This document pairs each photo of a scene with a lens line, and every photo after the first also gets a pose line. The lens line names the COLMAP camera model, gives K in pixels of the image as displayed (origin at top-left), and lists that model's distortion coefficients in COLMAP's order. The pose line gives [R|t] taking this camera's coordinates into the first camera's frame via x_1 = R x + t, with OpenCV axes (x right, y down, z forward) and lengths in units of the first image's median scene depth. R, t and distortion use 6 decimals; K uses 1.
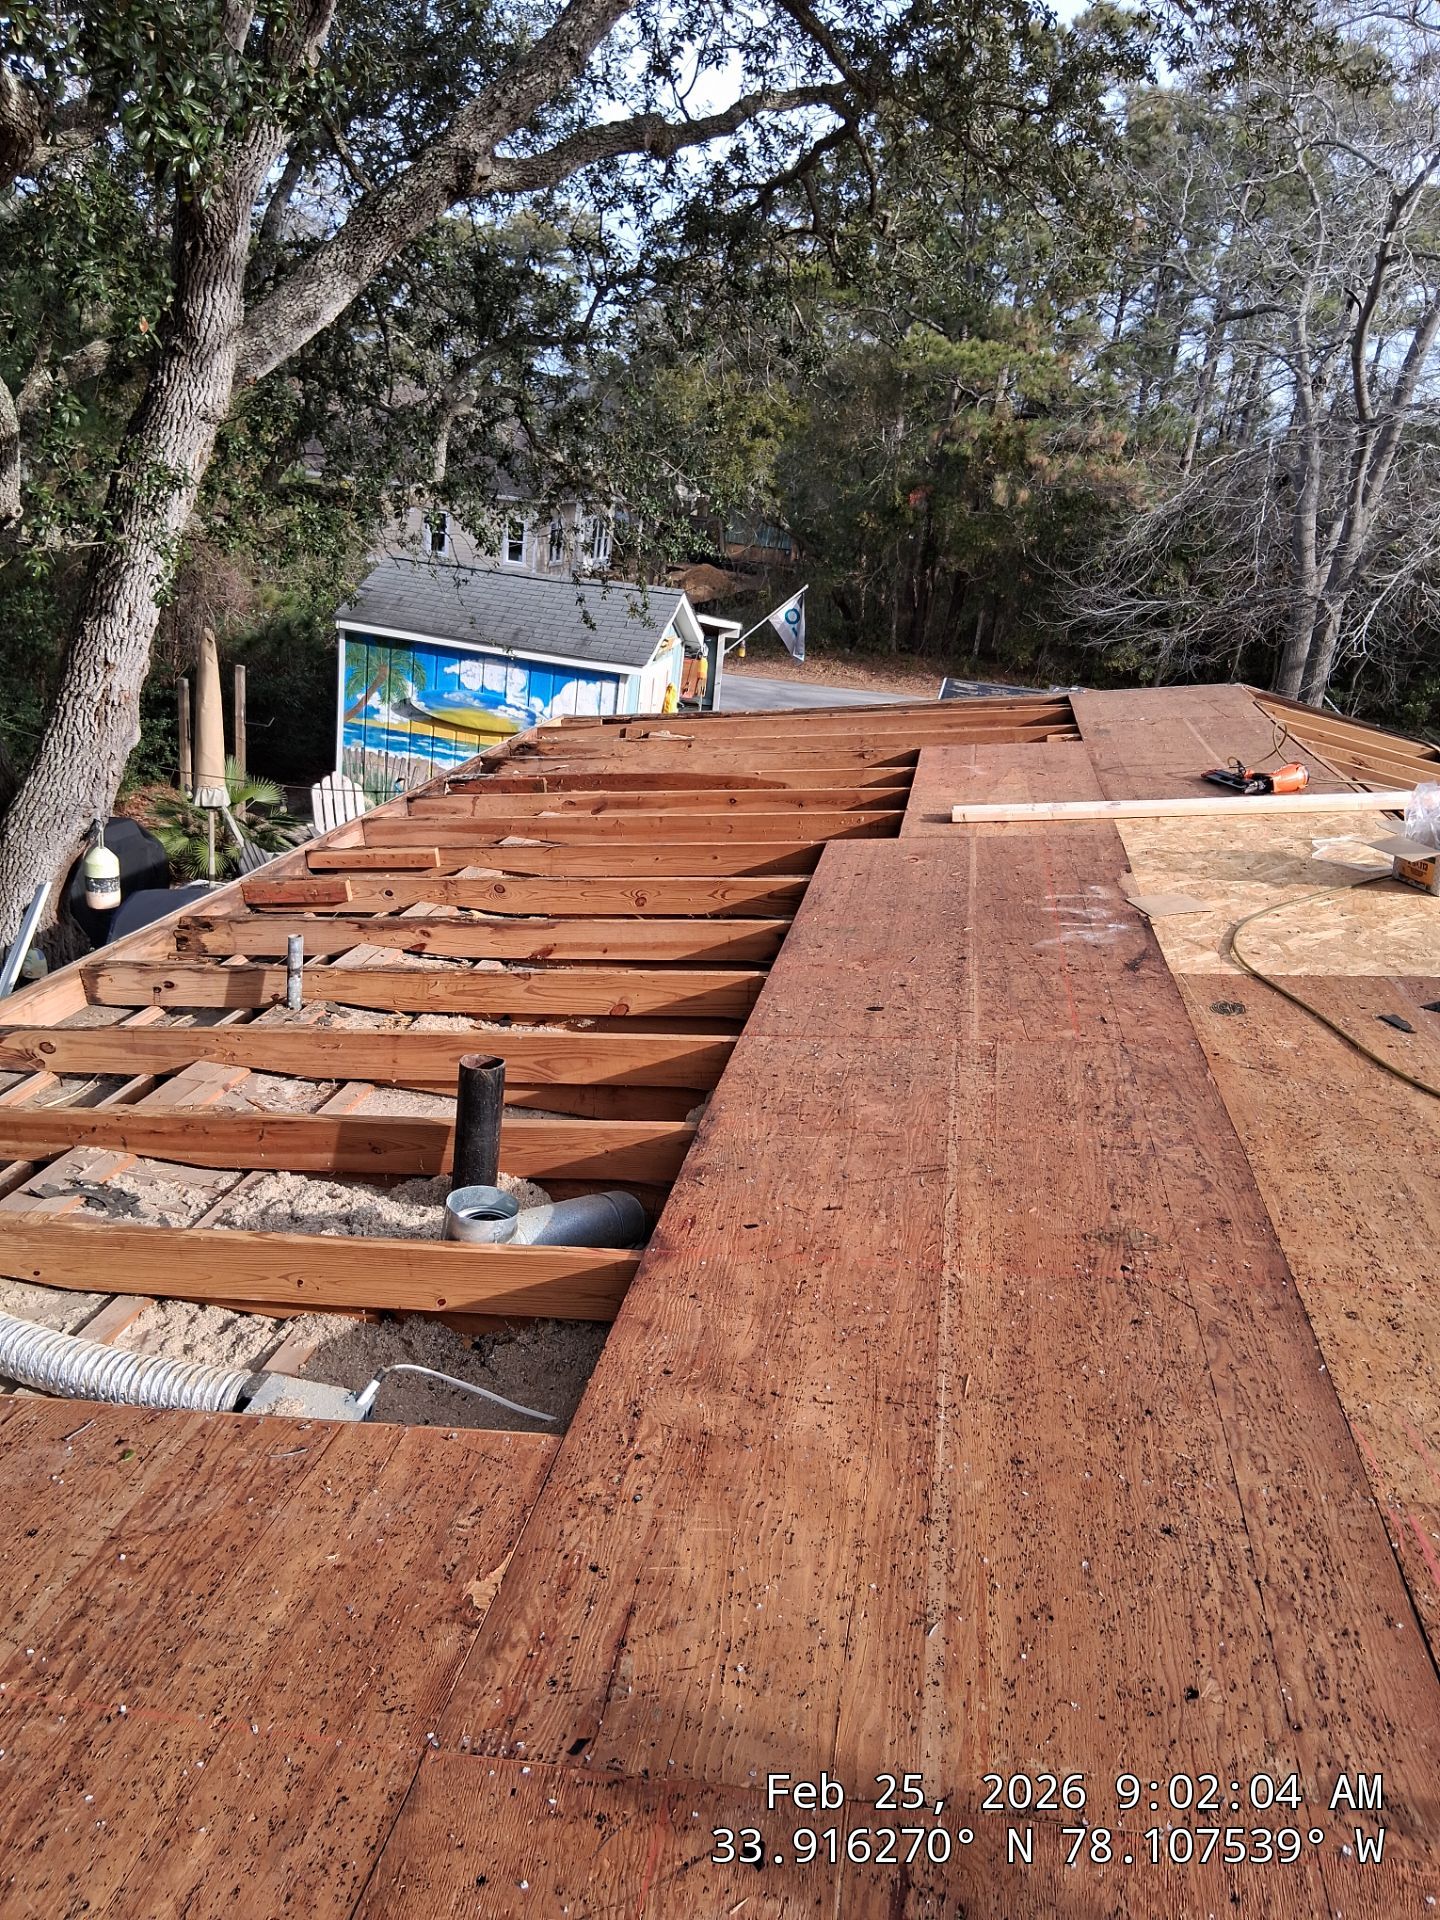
lens RADIAL K [[1461.3, 0, 701.2], [0, 1461.3, 958.5], [0, 0, 1]] dist [0.136825, -0.235661]
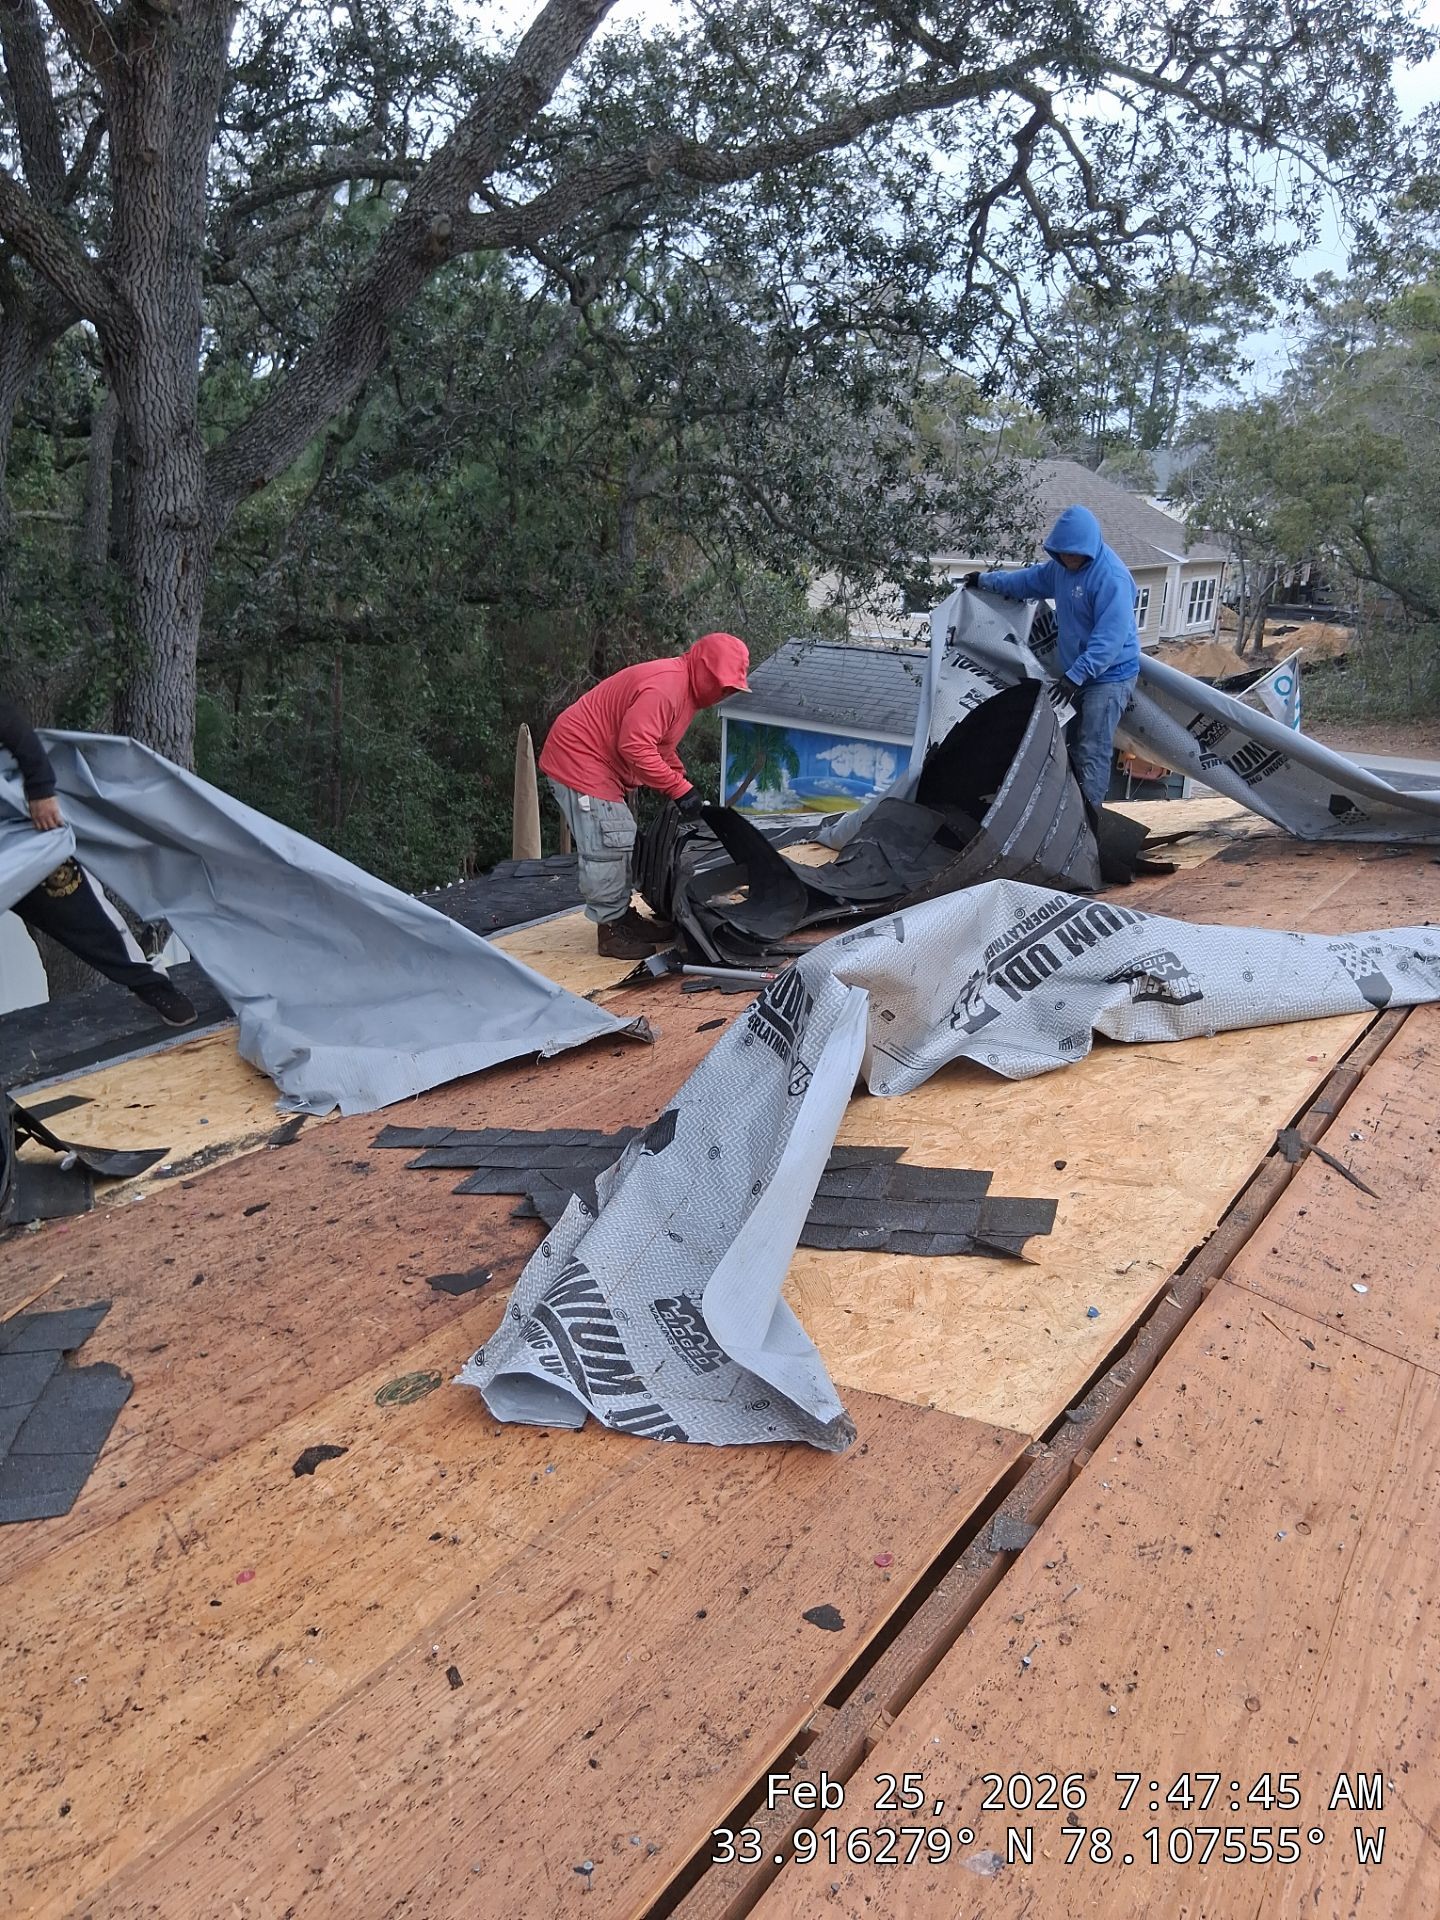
lens RADIAL K [[1451.6, 0, 691.2], [0, 1451.6, 997.6], [0, 0, 1]] dist [0.100784, -0.174779]
pose [[0.904031, 0.061290, -0.423050, 0.266280], [-0.069829, 0.997548, -0.004698, -0.047152], [0.421725, 0.033788, 0.906094, 0.180439]]
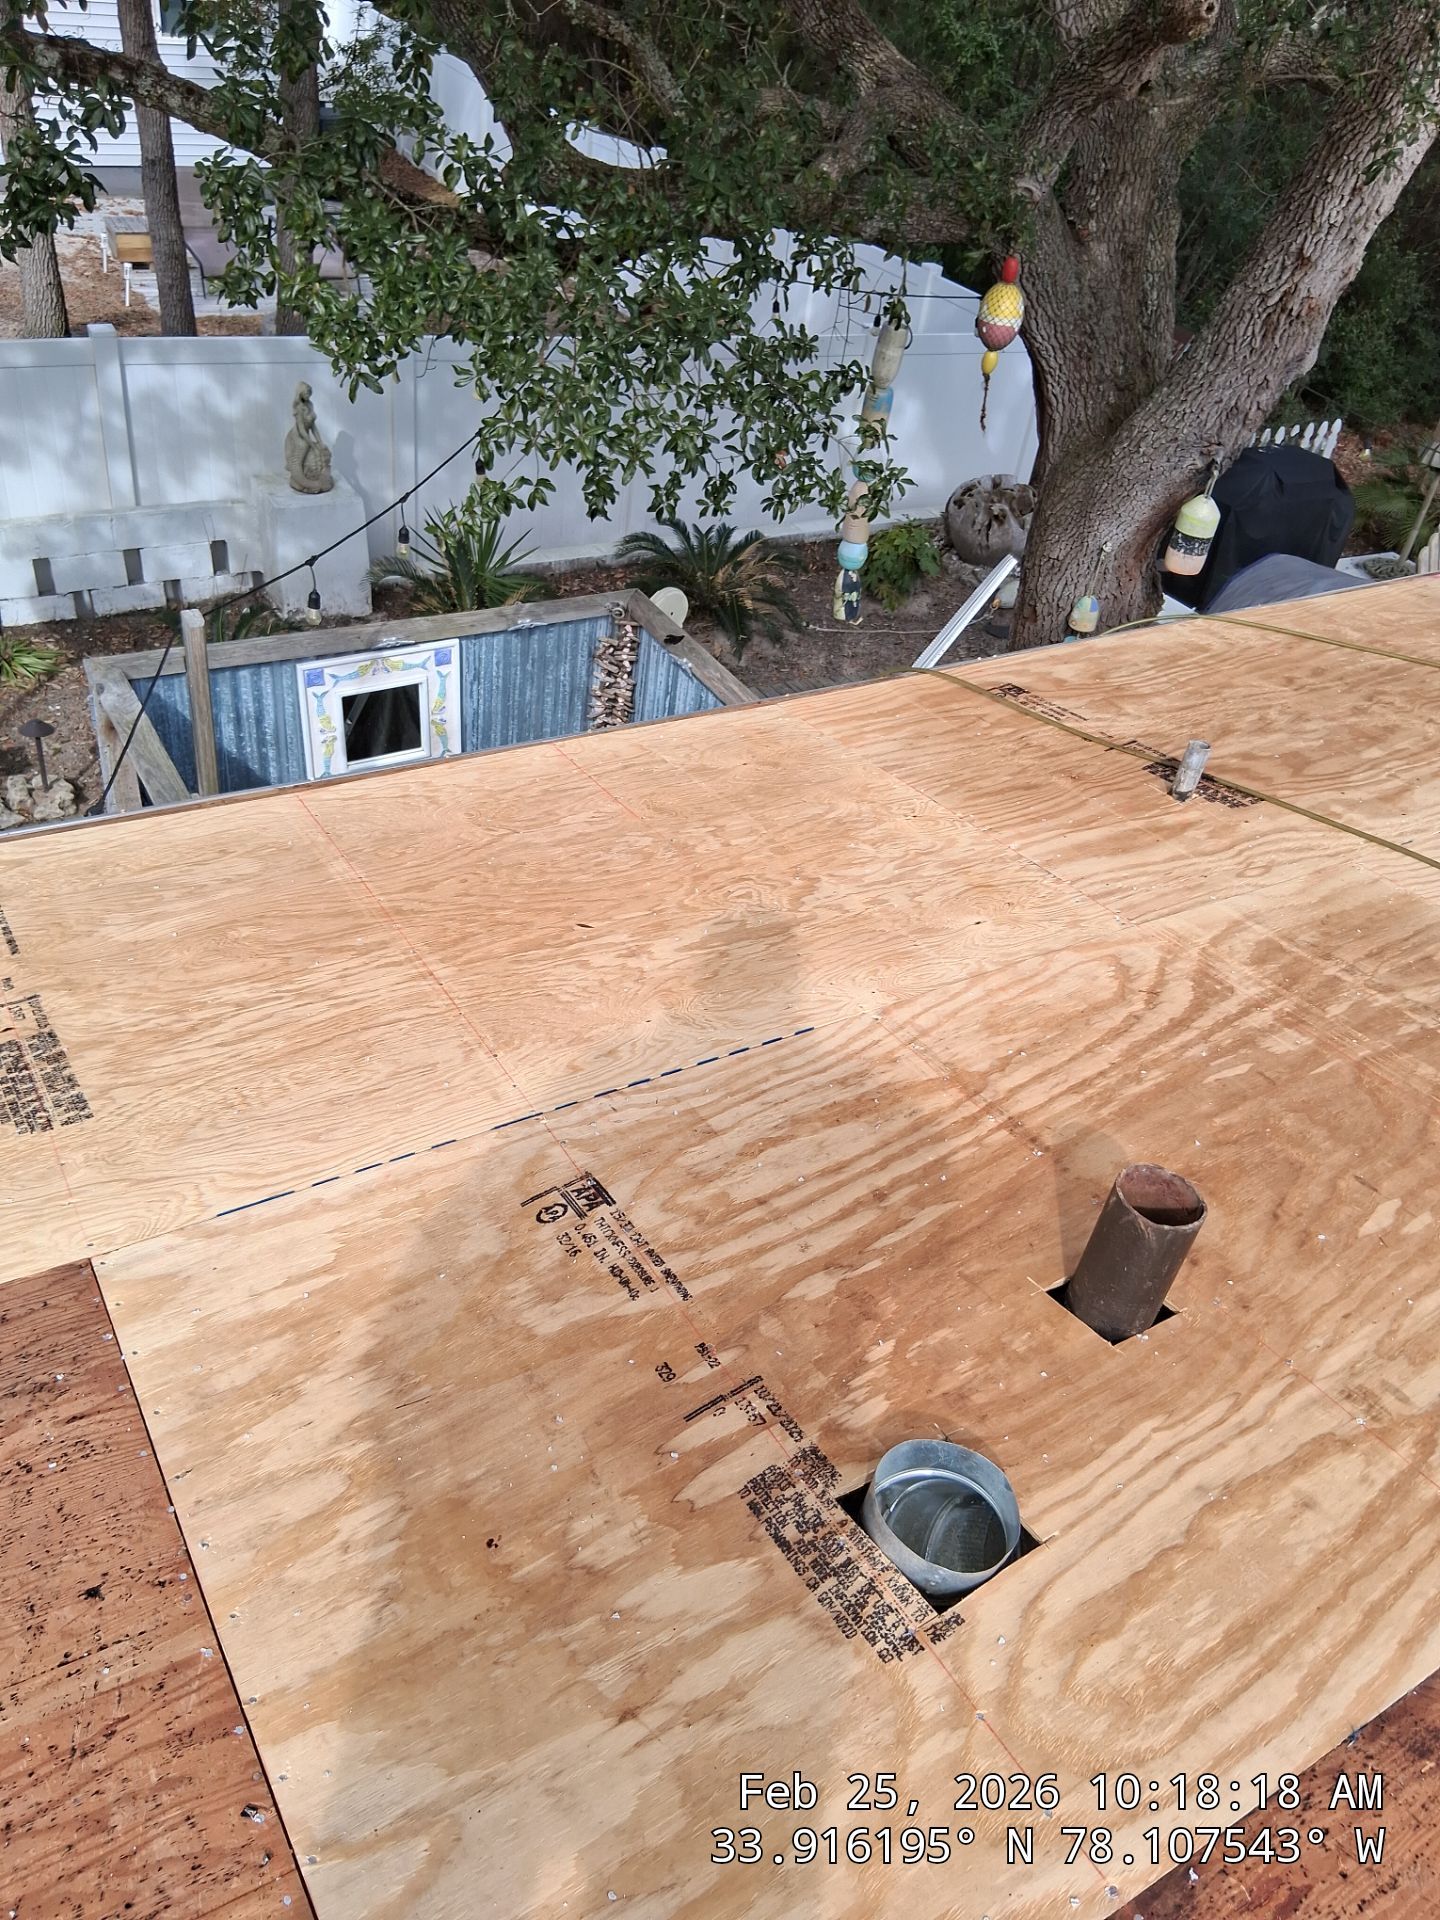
lens RADIAL K [[1461.3, 0, 701.2], [0, 1461.3, 958.5], [0, 0, 1]] dist [0.136825, -0.235661]
pose [[0.664530, 0.455130, -0.592669, 0.001793], [-0.295904, 0.888561, 0.350571, -0.040819], [0.686178, -0.057592, 0.725150, 0.164421]]
